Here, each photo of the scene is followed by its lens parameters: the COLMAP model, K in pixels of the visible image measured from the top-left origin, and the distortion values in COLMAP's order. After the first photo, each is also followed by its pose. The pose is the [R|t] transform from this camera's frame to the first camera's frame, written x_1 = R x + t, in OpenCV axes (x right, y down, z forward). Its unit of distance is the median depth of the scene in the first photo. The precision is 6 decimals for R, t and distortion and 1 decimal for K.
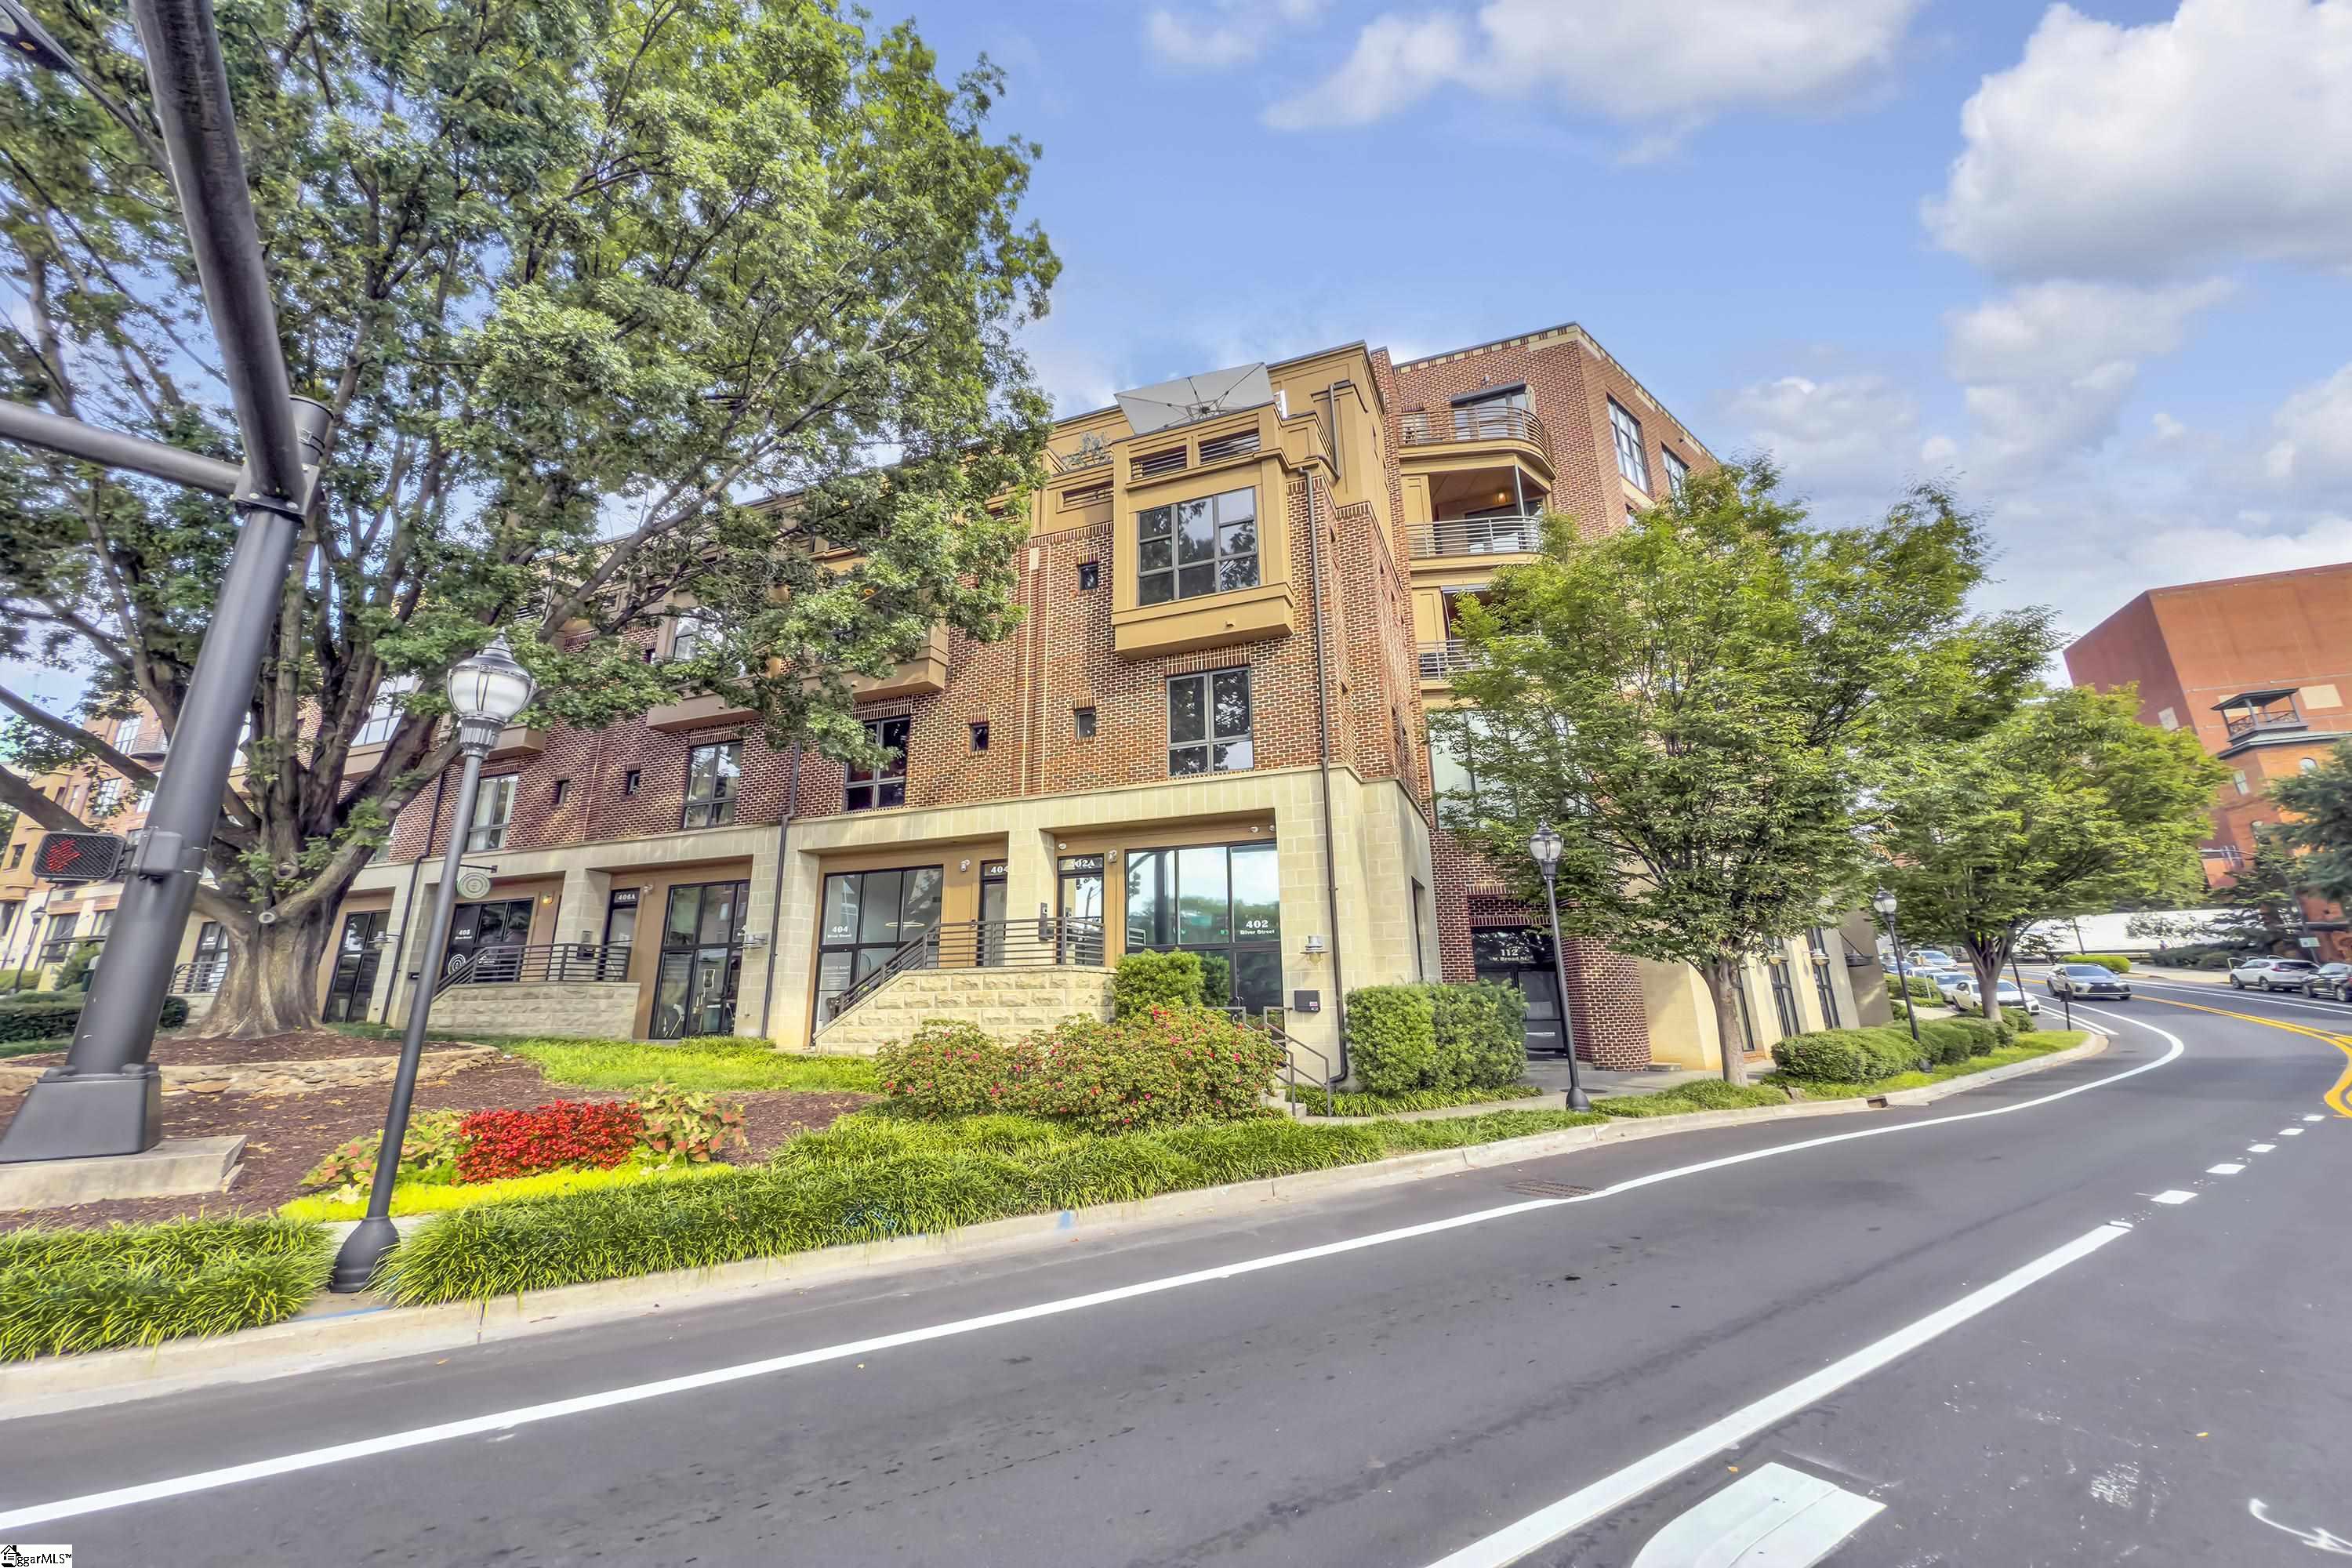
lens RADIAL K [[934.0, 0, 1176.0], [0, 934.0, 784.0], [0, 0, 1]] dist [-0.010069, -0.000201]
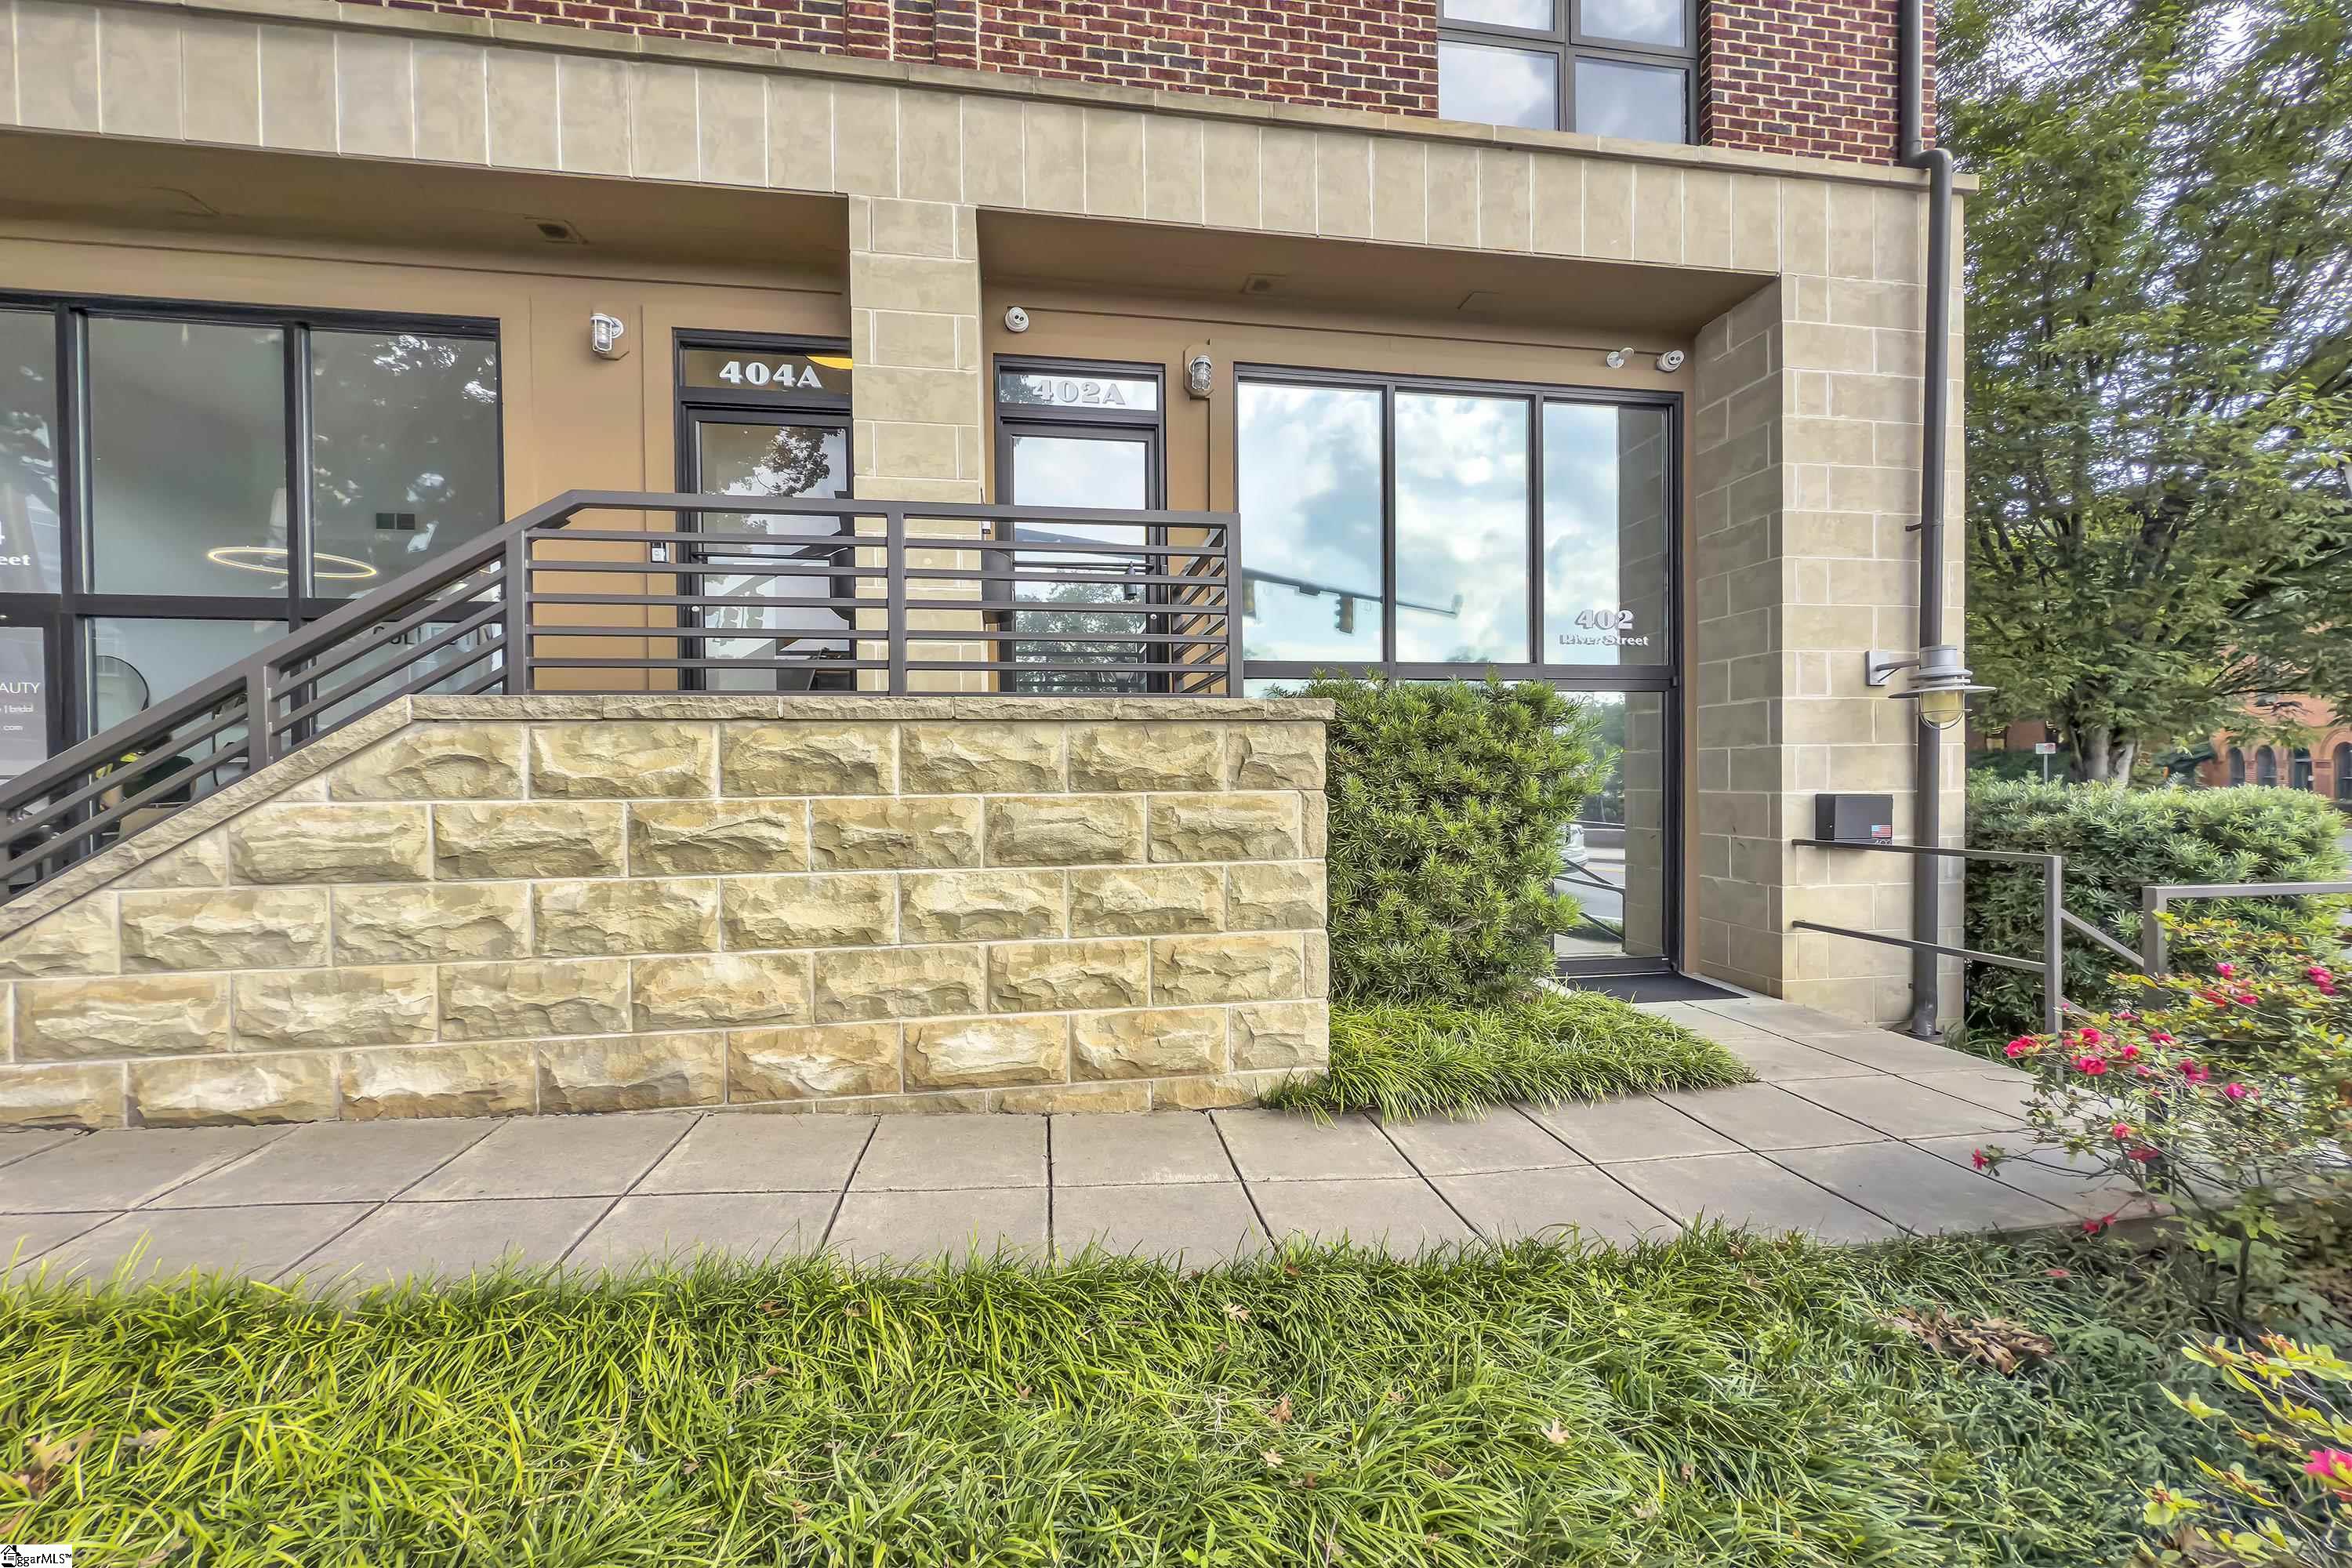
lens RADIAL K [[934.0, 0, 1176.0], [0, 934.0, 784.0], [0, 0, 1]] dist [-0.010069, -0.000201]
pose [[0.850586, -0.001146, 0.525835, -0.252158], [-0.124222, 0.971256, 0.203056, 0.153386], [-0.510953, -0.238037, 0.825994, 0.727448]]
